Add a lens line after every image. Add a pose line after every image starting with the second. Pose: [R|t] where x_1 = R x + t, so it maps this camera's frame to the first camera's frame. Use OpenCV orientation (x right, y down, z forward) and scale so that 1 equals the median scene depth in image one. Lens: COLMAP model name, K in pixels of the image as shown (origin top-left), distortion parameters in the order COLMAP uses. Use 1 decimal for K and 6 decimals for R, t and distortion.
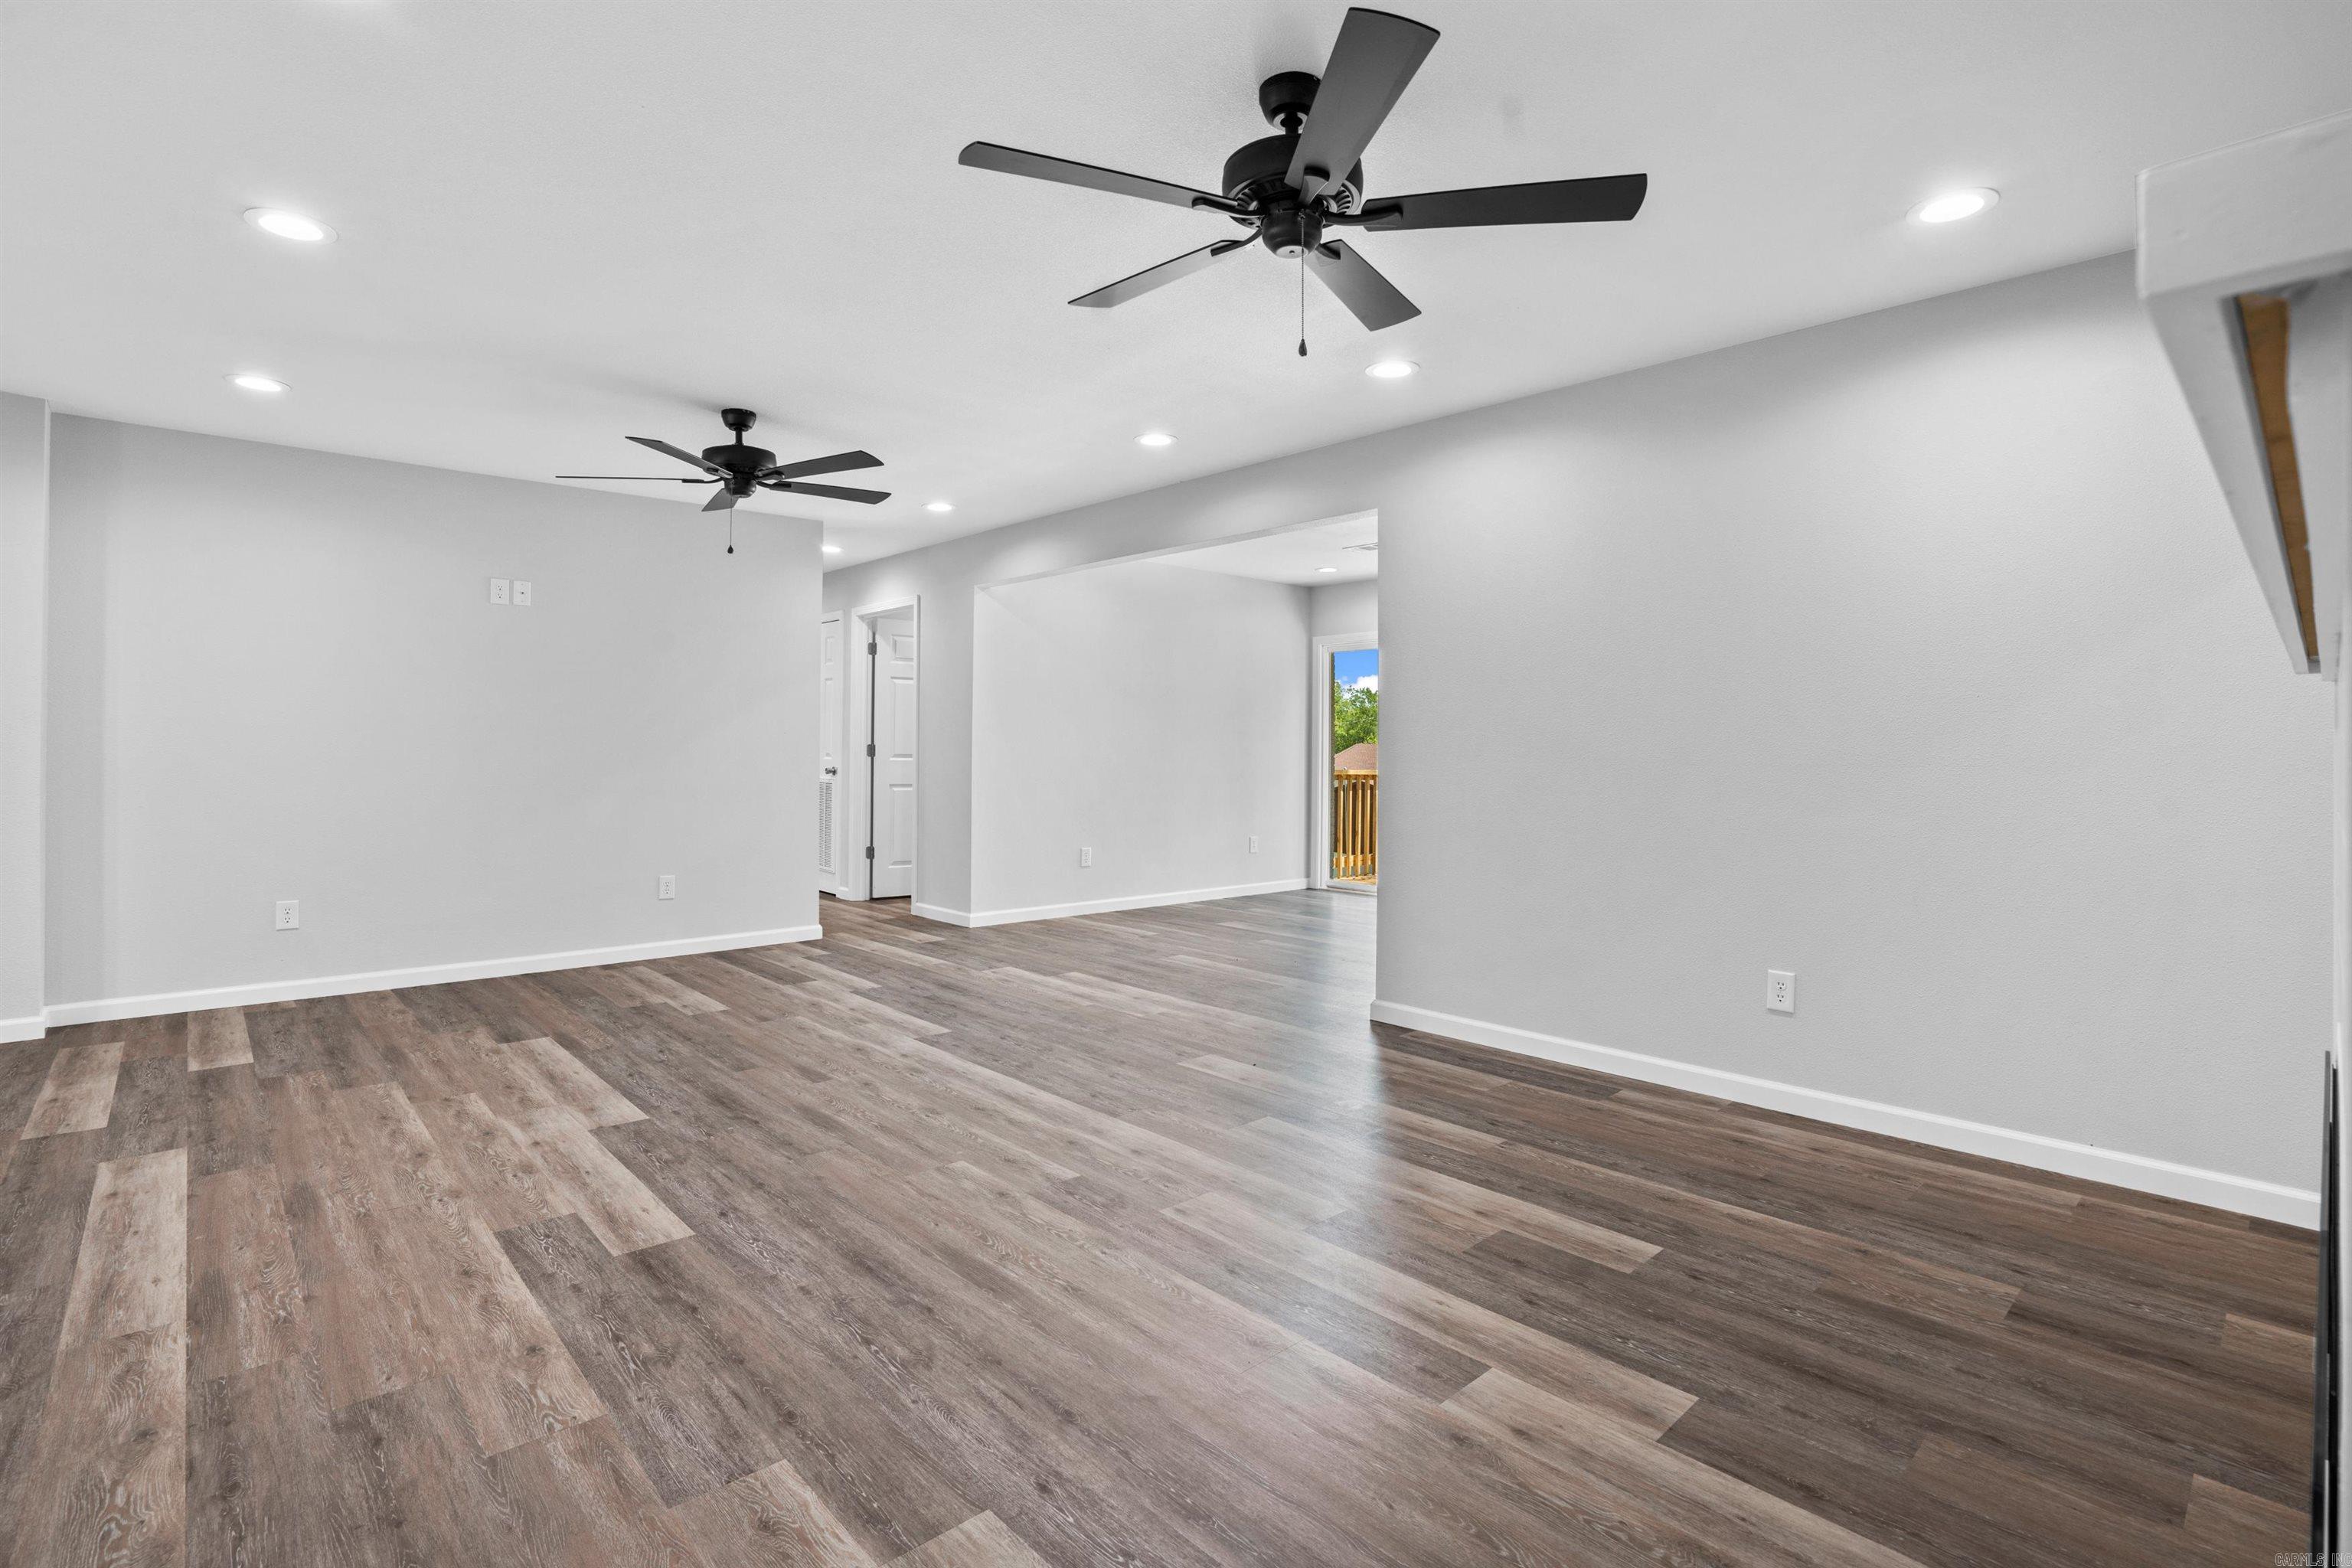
lens RADIAL K [[1102.0, 0, 1177.0], [0, 1102.0, 751.6], [0, 0, 1]] dist [-0.045375, 0.013364]
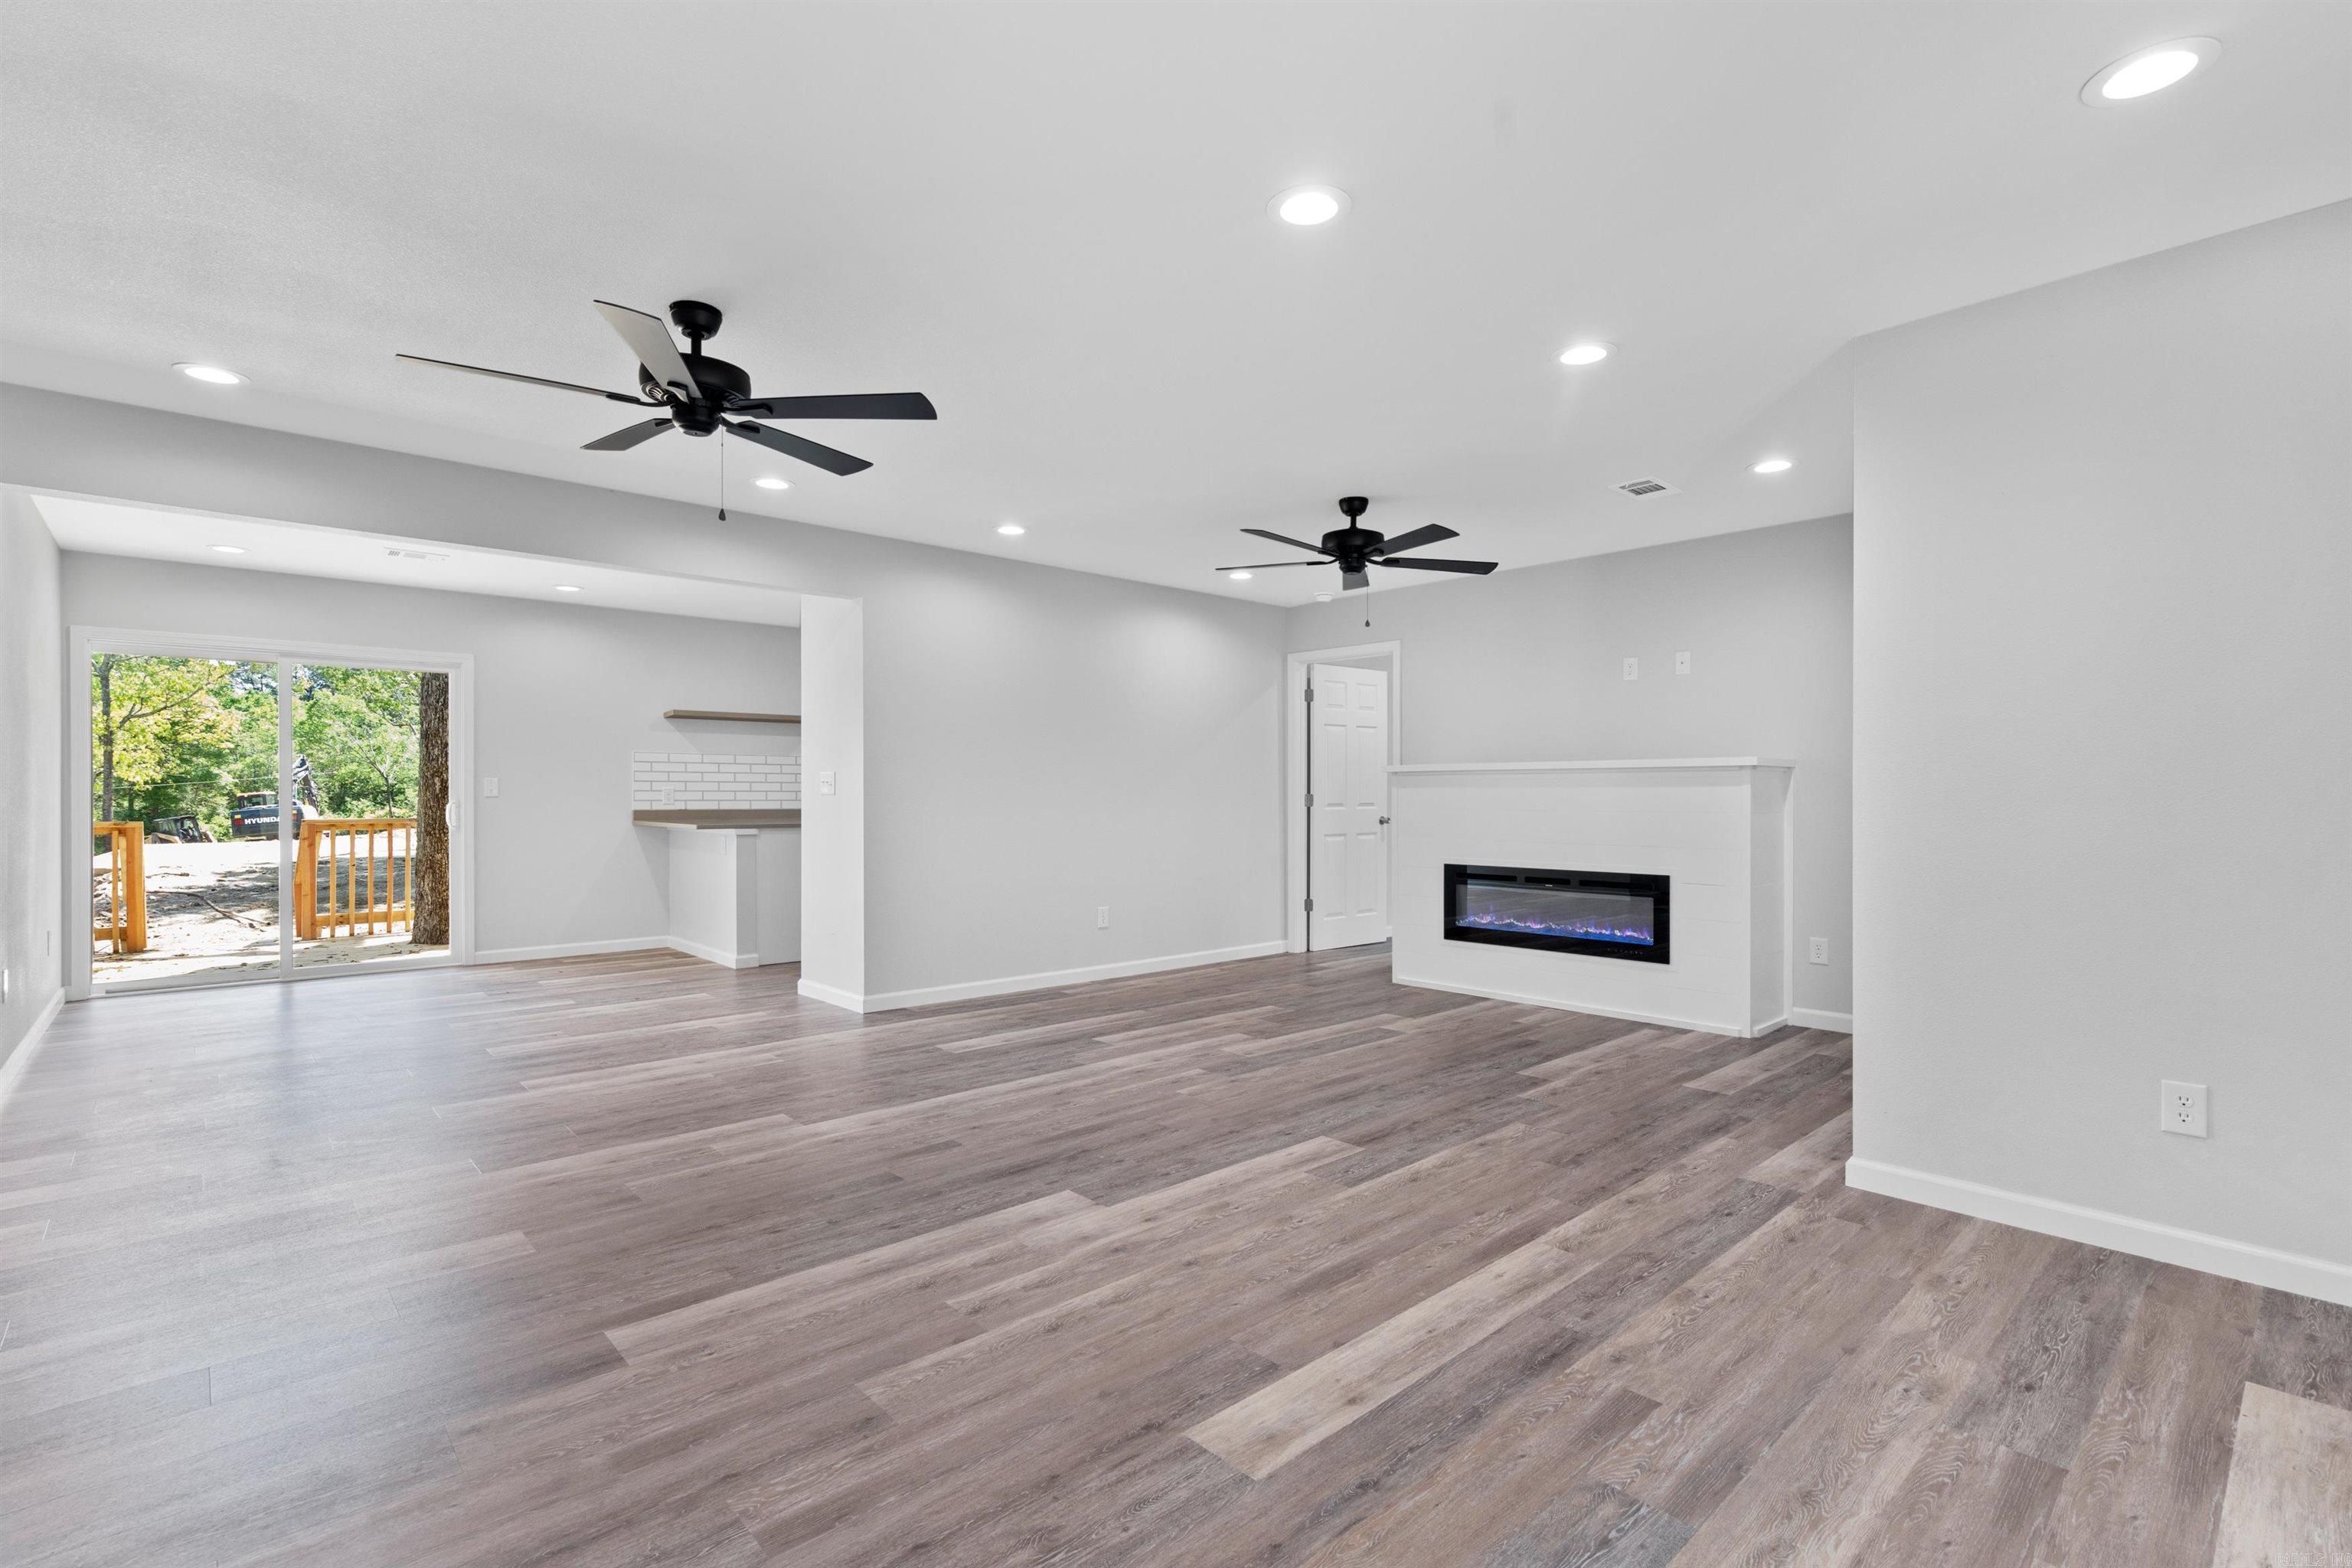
lens RADIAL K [[1076.2, 0, 1170.2], [0, 1076.2, 760.7], [0, 0, 1]] dist [-0.001212, 0.001274]
pose [[0.004904, 0.021088, 0.999766, -1.806053], [-0.001644, 0.999776, -0.021081, -0.019679], [-0.999987, -0.001540, 0.004938, 1.149206]]
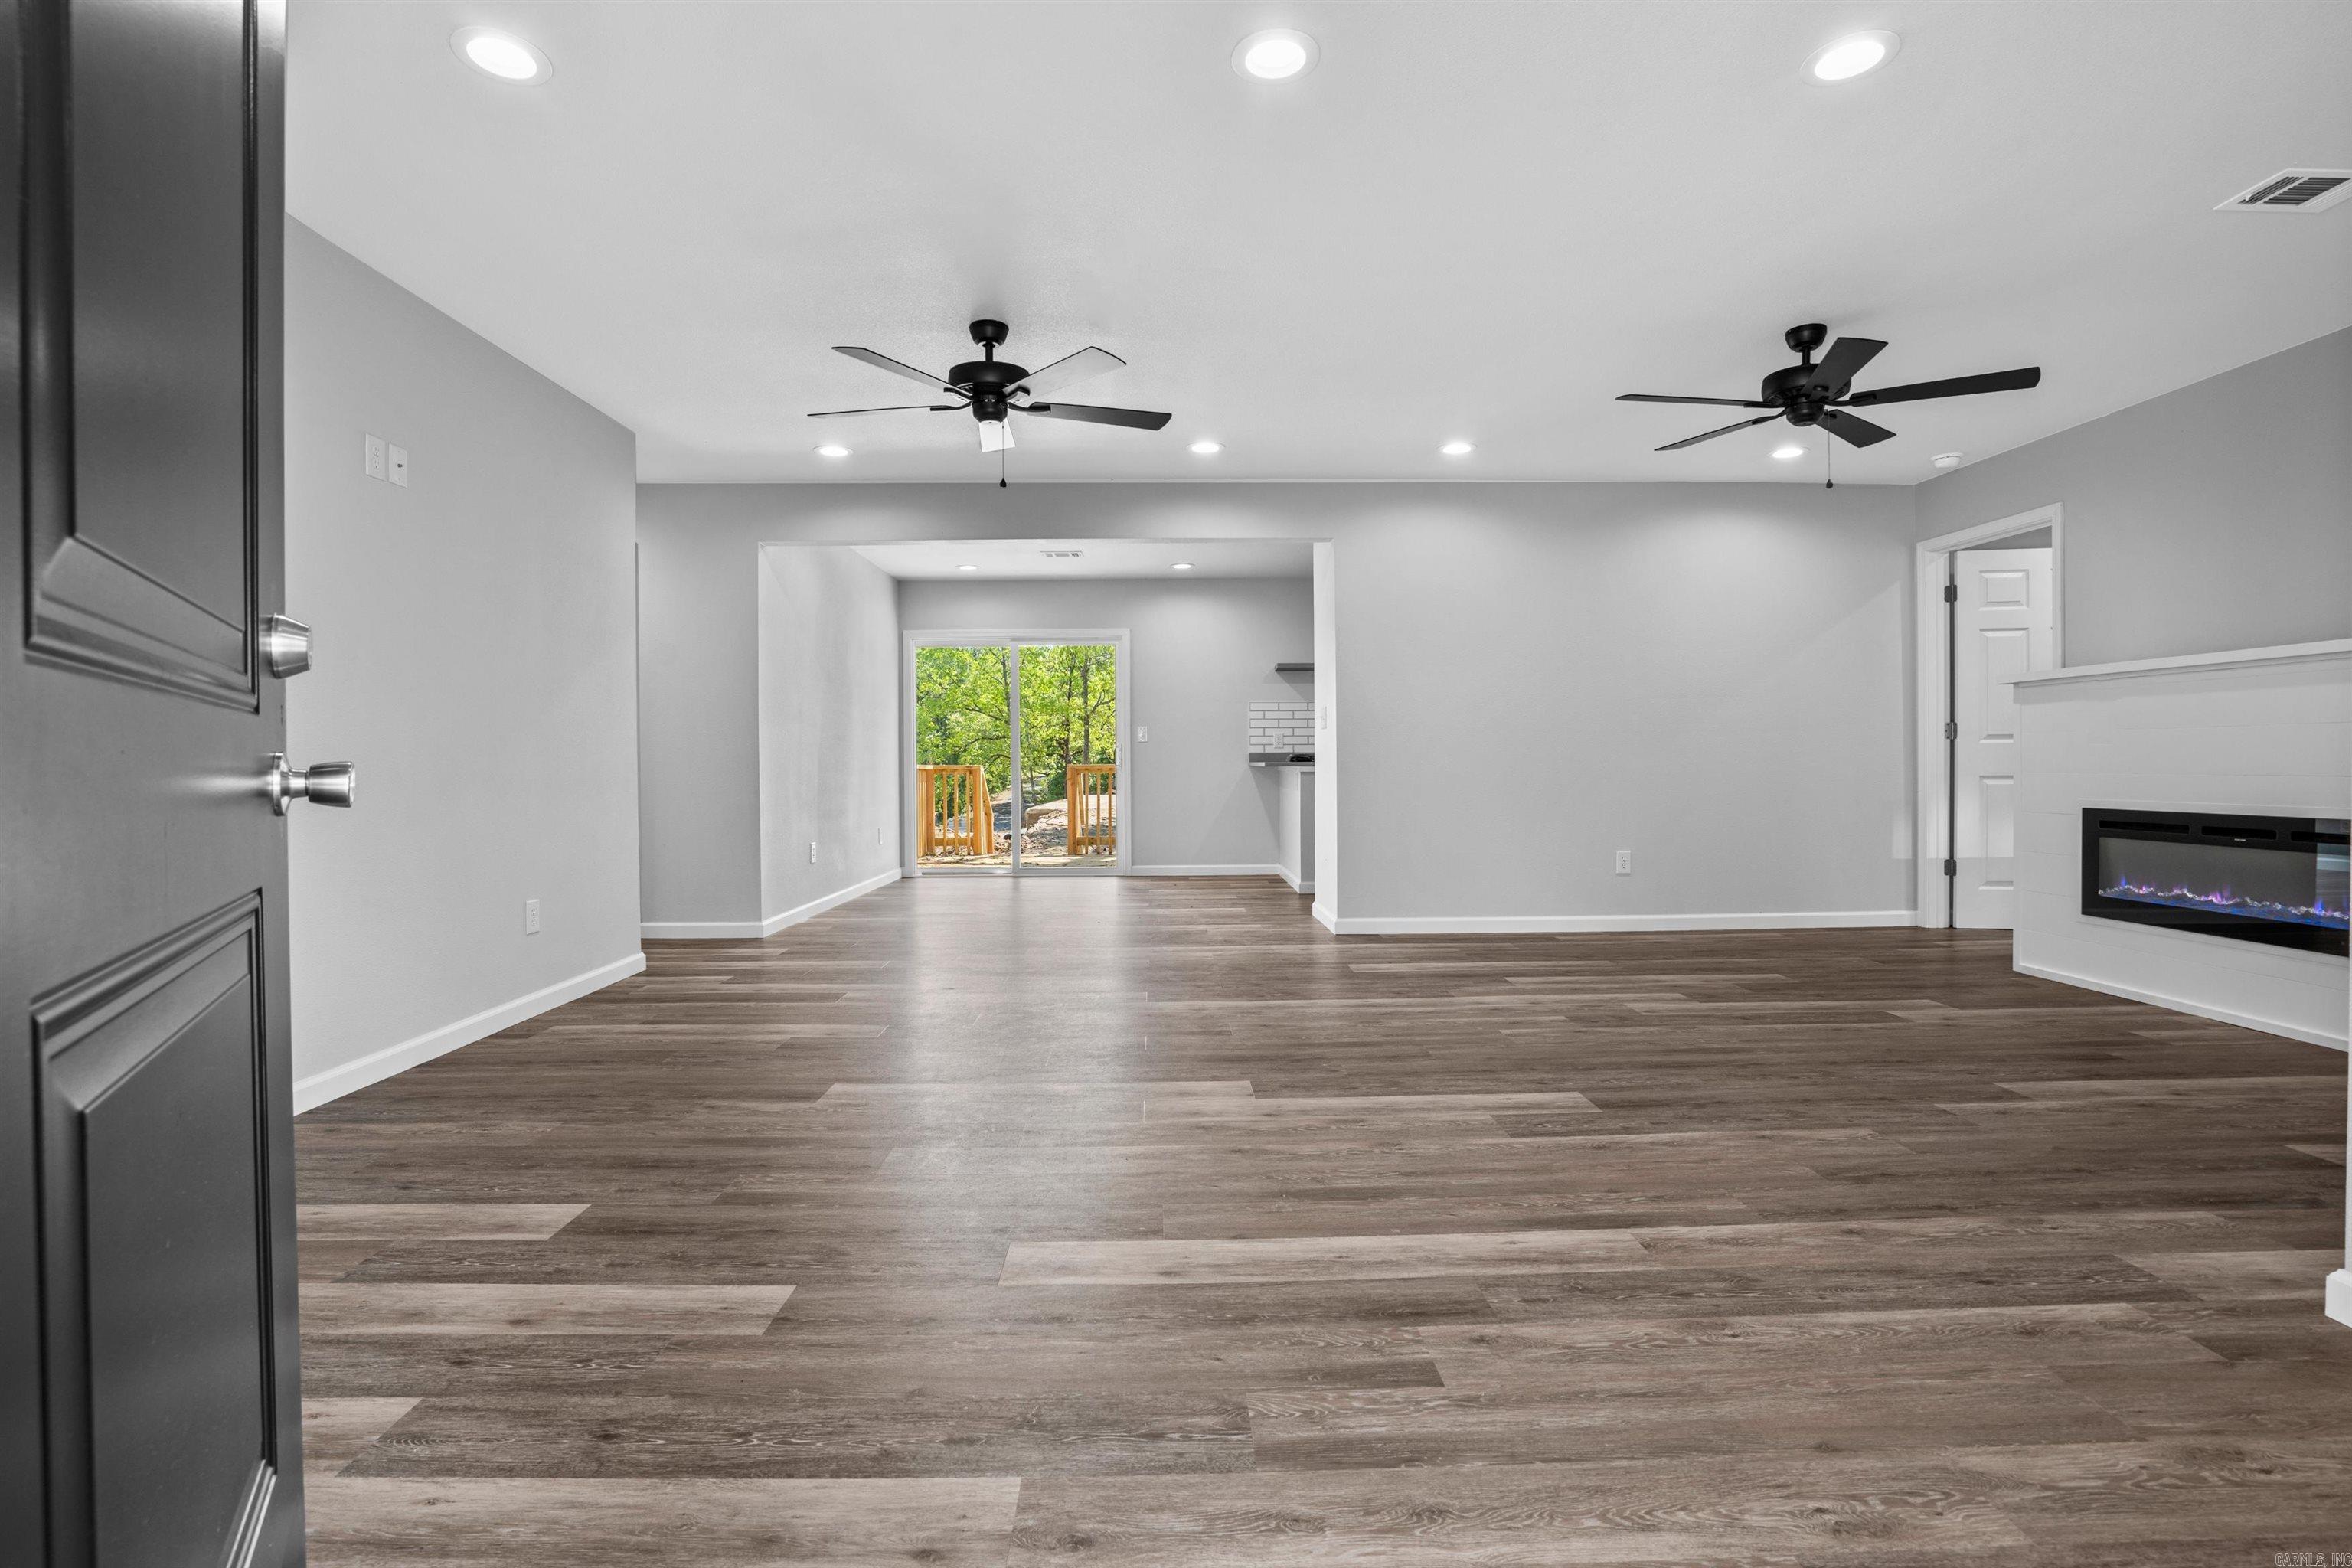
lens RADIAL K [[1100.3, 0, 1193.4], [0, 1100.3, 734.4], [0, 0, 1]] dist [-0.041139, 0.016431]
pose [[0.655412, 0.005650, 0.755250, -1.596156], [0.011515, 0.999781, -0.017473, 0.056125], [-0.755184, 0.020149, 0.655203, 0.493315]]
